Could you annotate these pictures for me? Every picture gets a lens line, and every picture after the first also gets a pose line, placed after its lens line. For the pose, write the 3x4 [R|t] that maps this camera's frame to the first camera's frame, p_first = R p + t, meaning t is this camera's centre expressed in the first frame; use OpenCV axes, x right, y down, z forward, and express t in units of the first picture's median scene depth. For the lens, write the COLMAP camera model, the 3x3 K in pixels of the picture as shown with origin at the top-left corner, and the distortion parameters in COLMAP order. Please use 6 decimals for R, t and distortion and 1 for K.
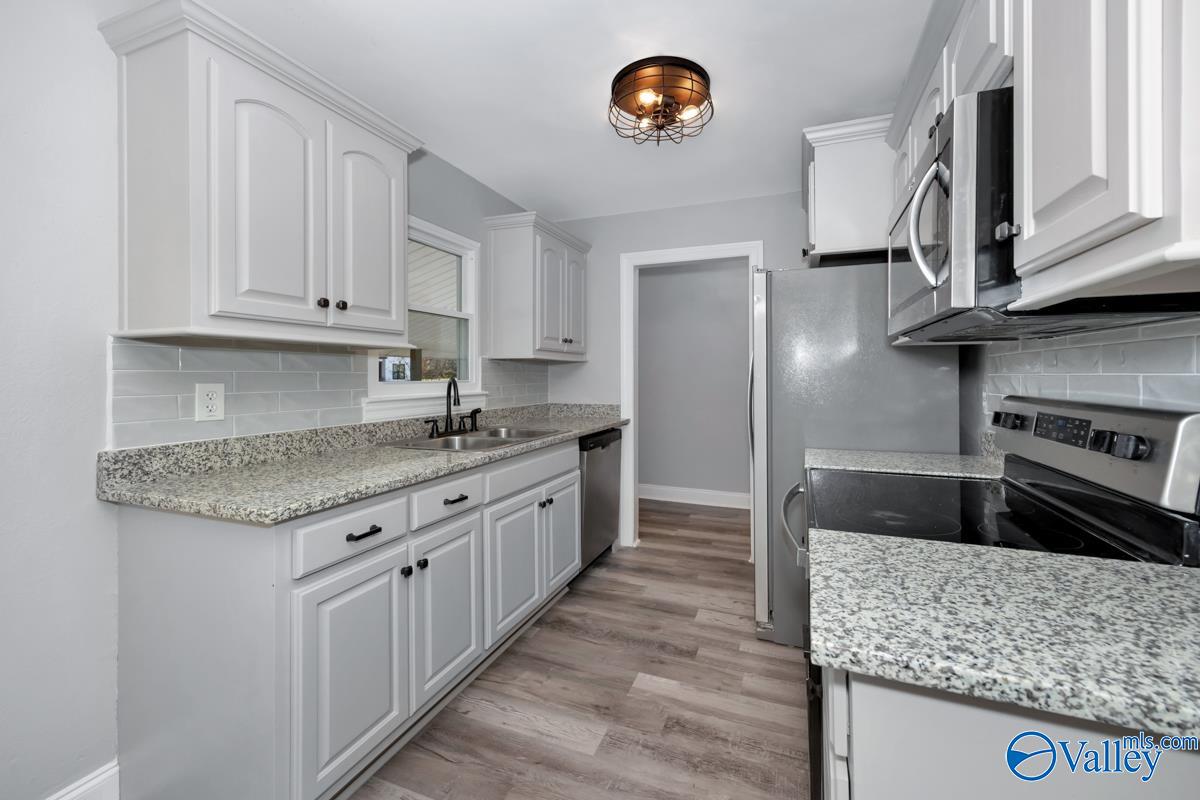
lens RADIAL K [[472.2, 0, 656.2], [0, 472.2, 379.6], [0, 0, 1]] dist [0.000800, -0.001037]
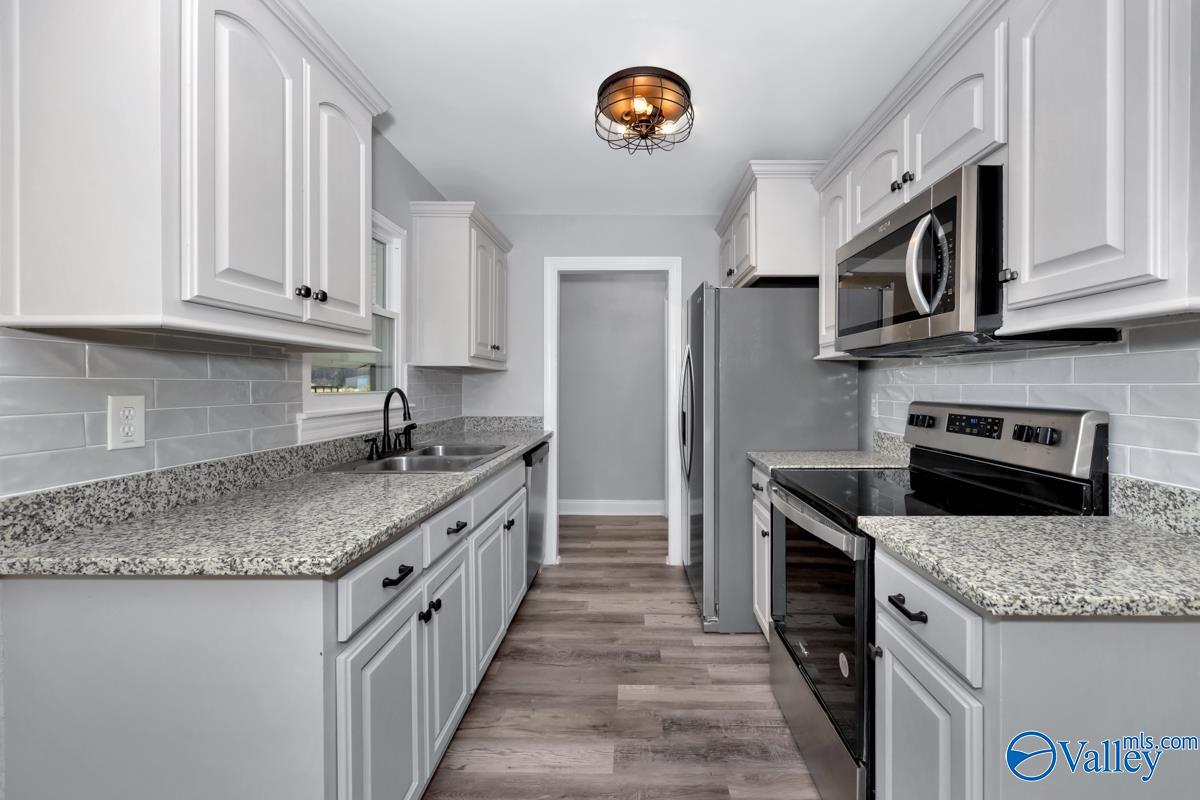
lens RADIAL K [[472.2, 0, 651.7], [0, 472.2, 395.4], [0, 0, 1]] dist [0.000800, -0.001037]
pose [[0.943173, -0.005059, 0.332263, -0.321262], [0.001375, 0.999935, 0.011321, 0.000242], [-0.332298, -0.010221, 0.943119, 0.050714]]
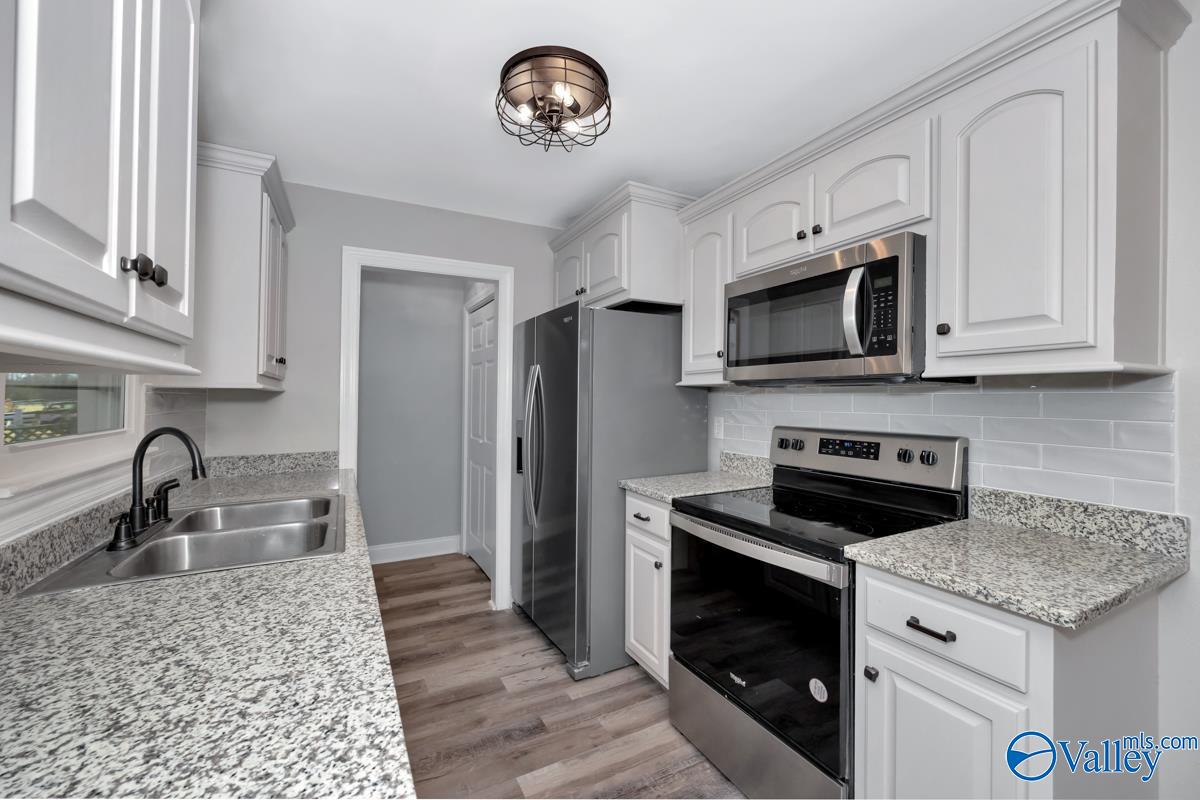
lens RADIAL K [[472.2, 0, 601.7], [0, 472.2, 400.9], [0, 0, 1]] dist [0.000800, -0.001037]
pose [[0.686167, -0.002595, 0.727439, -0.576155], [0.006231, 0.999978, -0.002311, -0.036730], [-0.727417, 0.006118, 0.686168, 0.353988]]
